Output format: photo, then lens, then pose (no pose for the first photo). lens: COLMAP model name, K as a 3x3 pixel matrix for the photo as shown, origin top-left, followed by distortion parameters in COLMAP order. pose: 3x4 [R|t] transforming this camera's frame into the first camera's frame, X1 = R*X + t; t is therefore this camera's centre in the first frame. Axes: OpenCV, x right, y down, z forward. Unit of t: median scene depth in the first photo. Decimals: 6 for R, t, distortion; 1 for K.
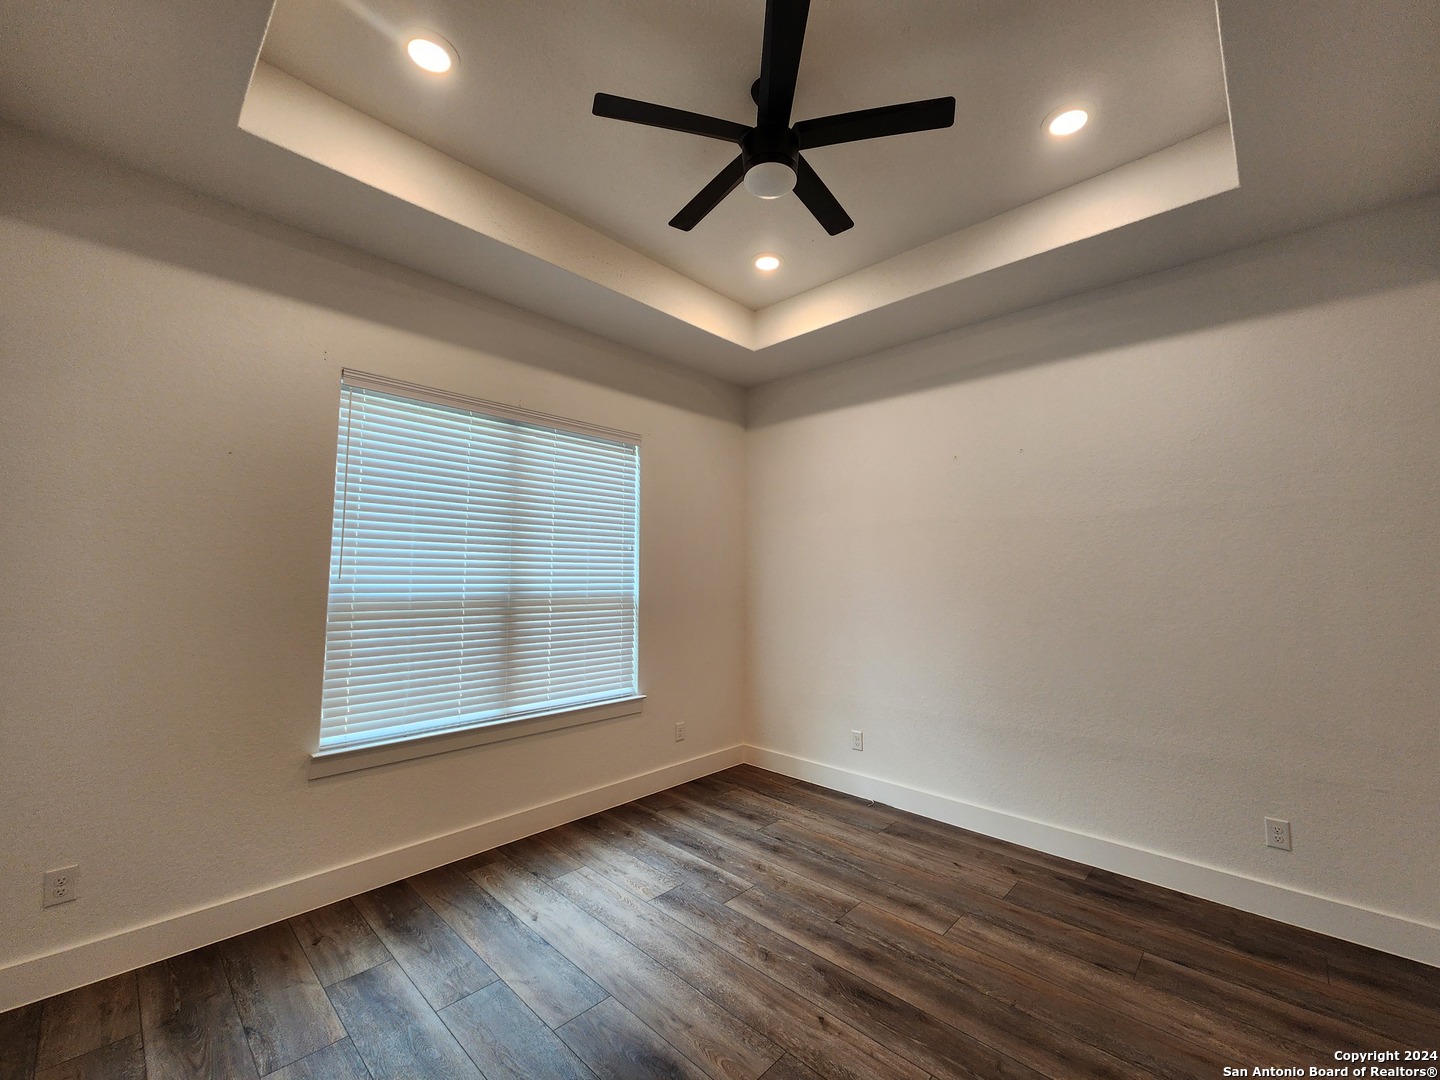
lens RADIAL K [[584.9, 0, 734.1], [0, 584.9, 530.1], [0, 0, 1]] dist [0.006031, -0.004579]
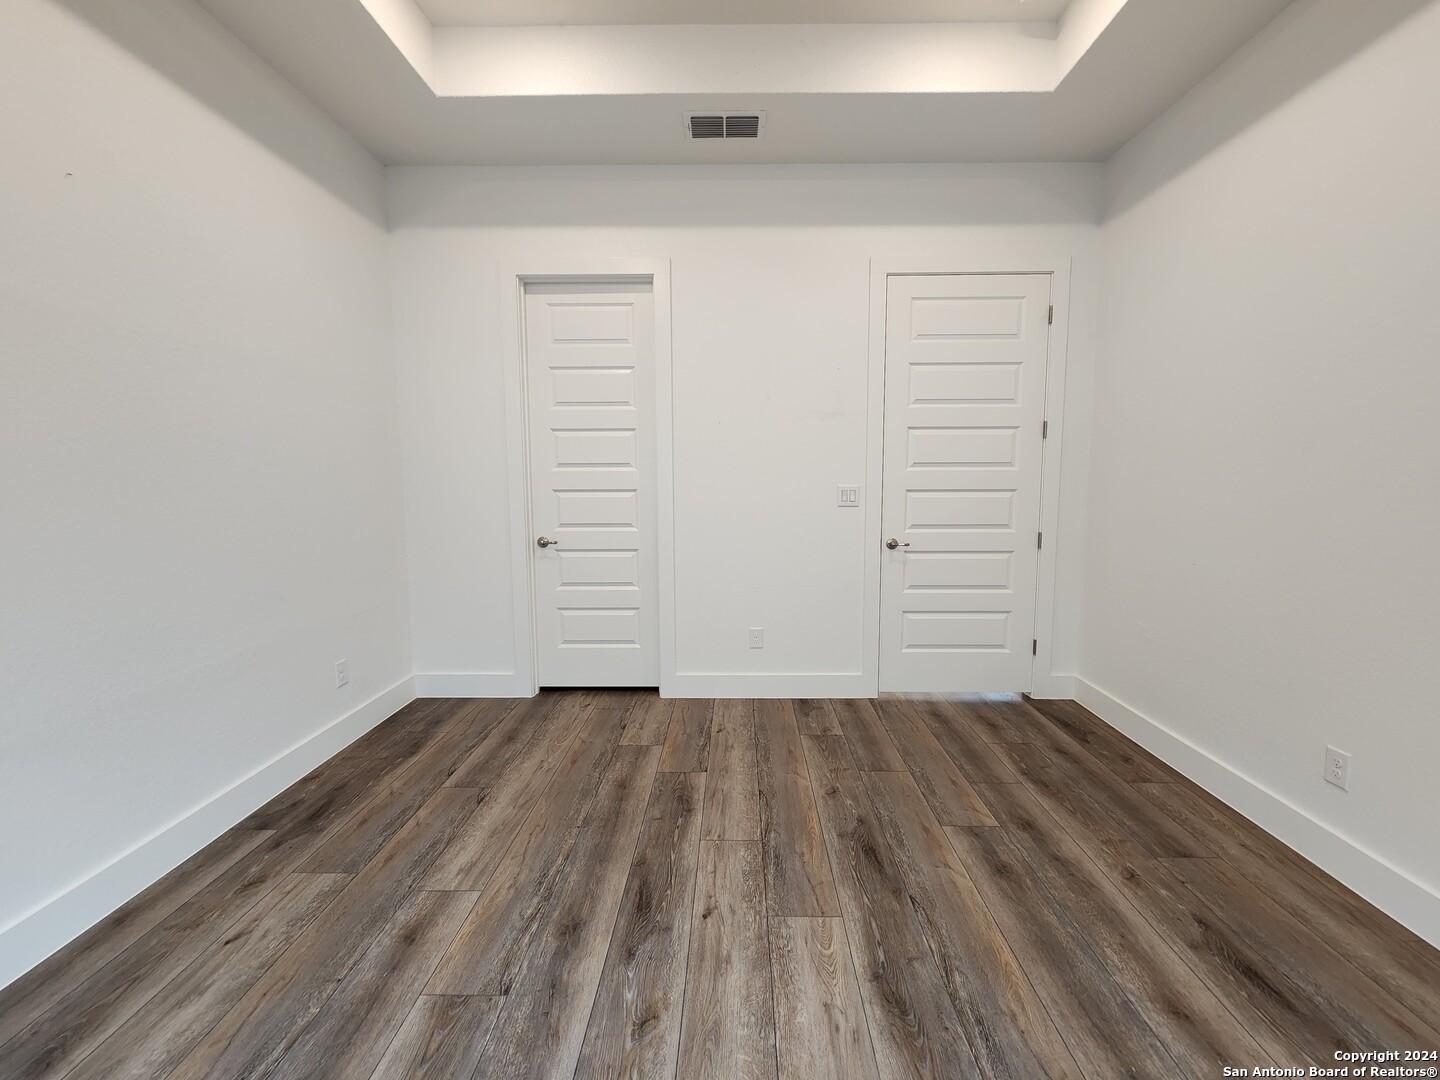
lens RADIAL K [[584.9, 0, 734.1], [0, 584.9, 530.1], [0, 0, 1]] dist [0.006031, -0.004579]
pose [[-0.673945, -0.079655, 0.734475, -0.331515], [-0.061411, 0.996770, 0.051751, 0.123489], [-0.736225, -0.010228, -0.676660, 1.050566]]
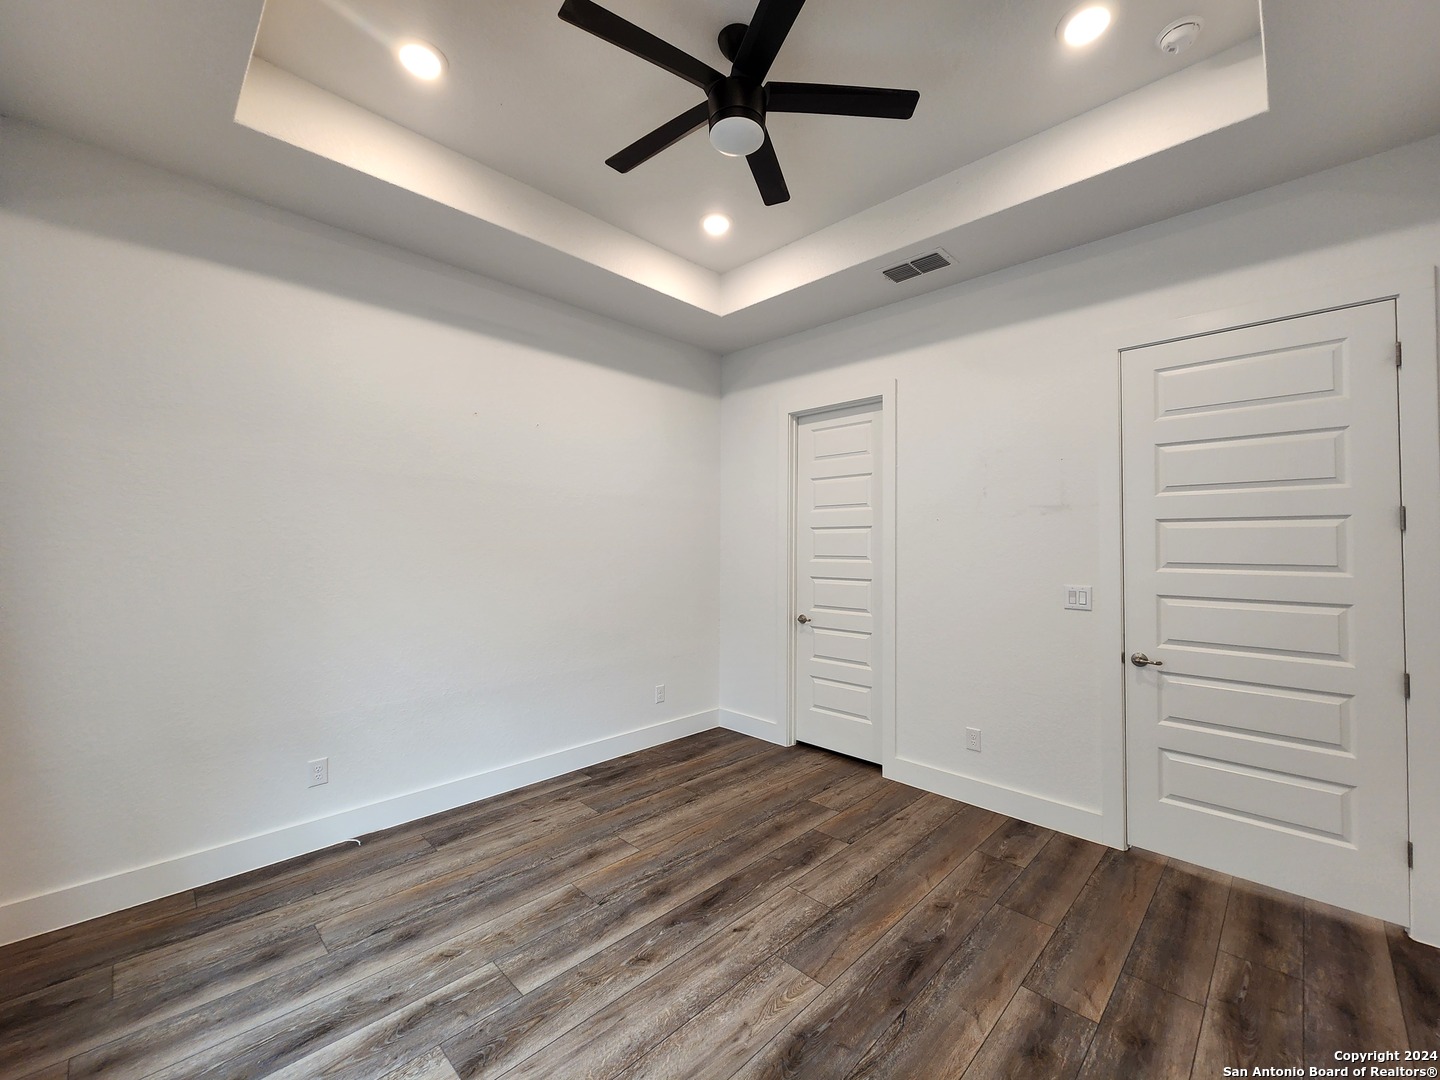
lens RADIAL K [[584.9, 0, 734.1], [0, 584.9, 530.1], [0, 0, 1]] dist [0.006031, -0.004579]
pose [[0.016464, 0.019532, 0.999674, -0.663438], [-0.084739, 0.996239, -0.018069, 0.053716], [-0.996267, -0.084414, 0.018057, 0.693049]]
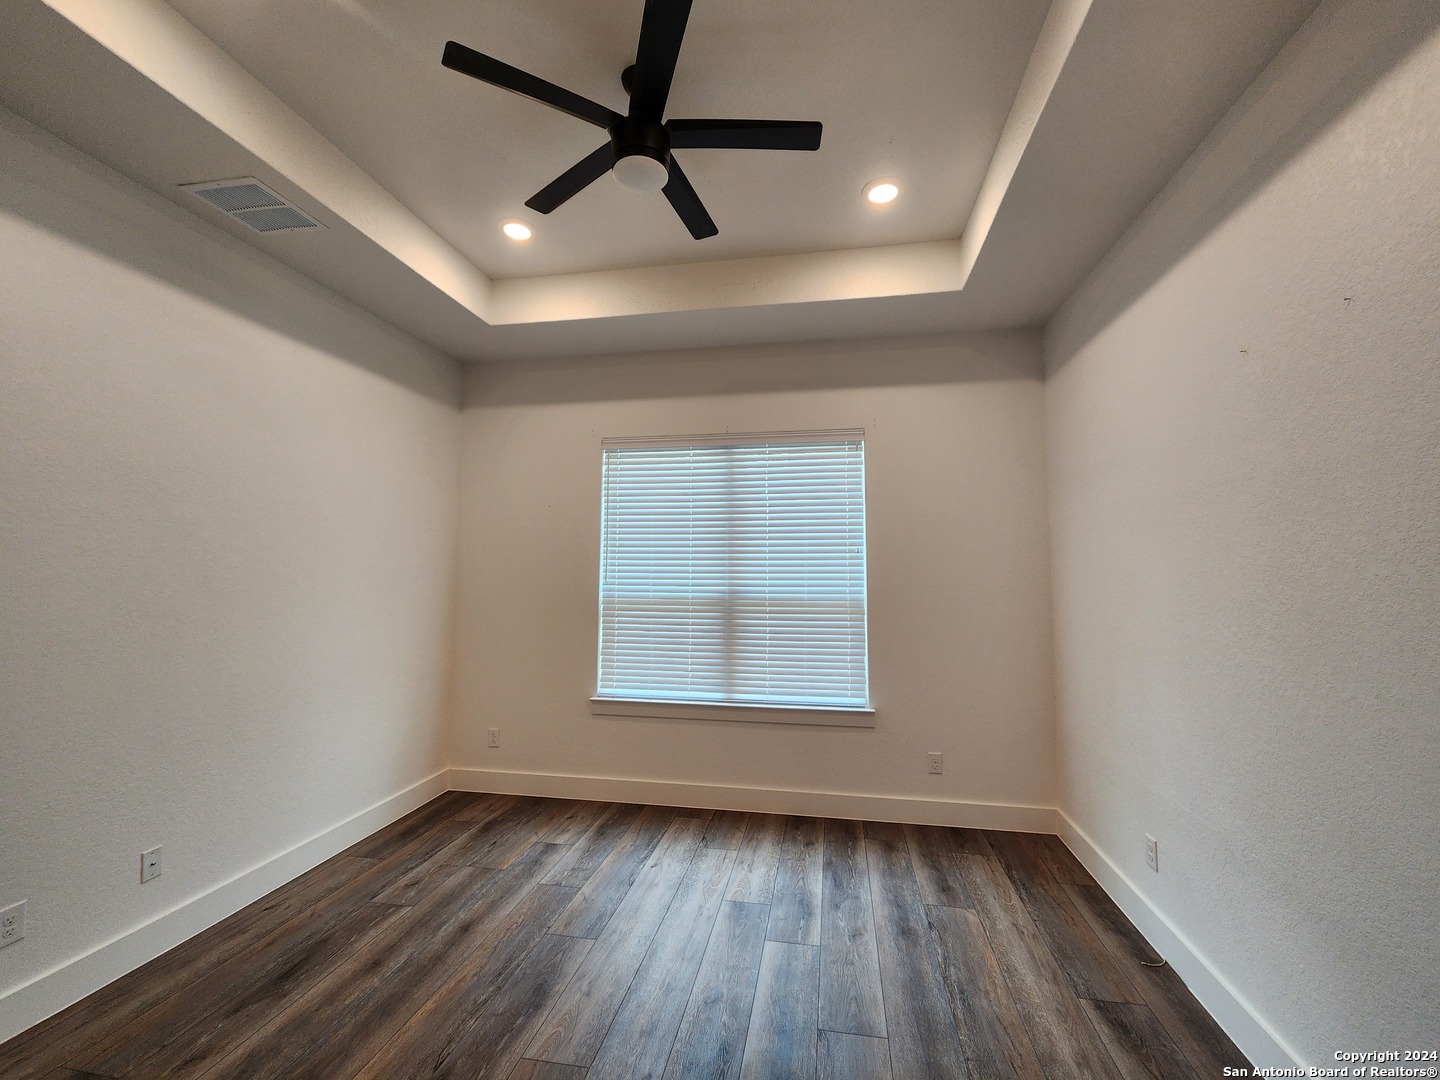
lens RADIAL K [[584.9, 0, 734.1], [0, 584.9, 530.1], [0, 0, 1]] dist [0.006031, -0.004579]
pose [[0.546530, -0.066929, -0.834760, 0.679739], [0.067704, 0.997070, -0.035616, 0.024806], [0.834698, -0.037051, 0.549460, 0.426983]]
